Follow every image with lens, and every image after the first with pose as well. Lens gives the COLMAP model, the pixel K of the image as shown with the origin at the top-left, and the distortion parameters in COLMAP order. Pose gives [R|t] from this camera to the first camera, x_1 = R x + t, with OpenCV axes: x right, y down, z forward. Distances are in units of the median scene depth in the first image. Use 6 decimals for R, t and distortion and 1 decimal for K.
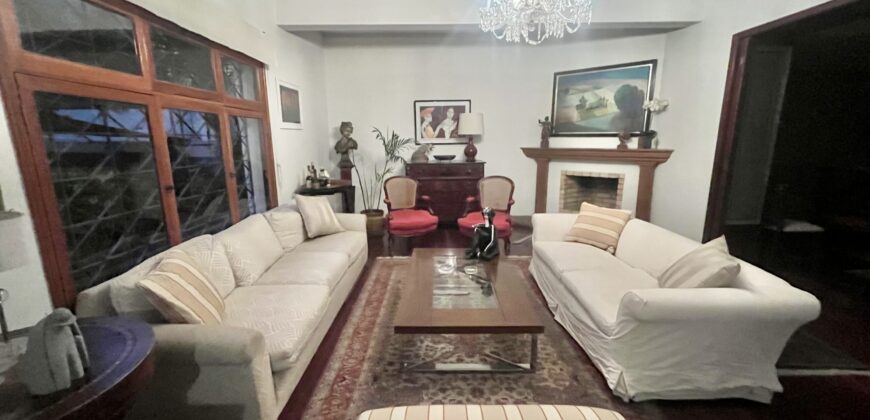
lens RADIAL K [[351.5, 0, 433.9], [0, 351.5, 209.4], [0, 0, 1]] dist [-0.000780, -0.000231]
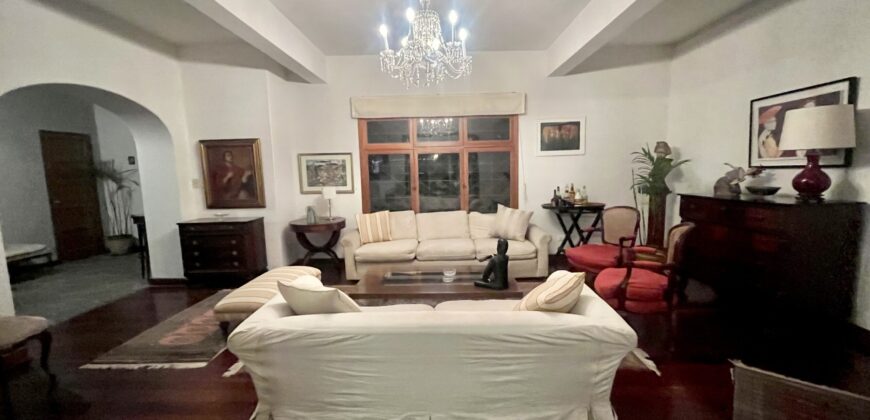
lens RADIAL K [[351.5, 0, 433.9], [0, 351.5, 209.4], [0, 0, 1]] dist [-0.000780, -0.000231]
pose [[-0.027863, 0.121574, -0.992191, 0.768050], [-0.171219, 0.977327, 0.124561, -0.117832], [0.984839, 0.173353, -0.006416, 0.578963]]
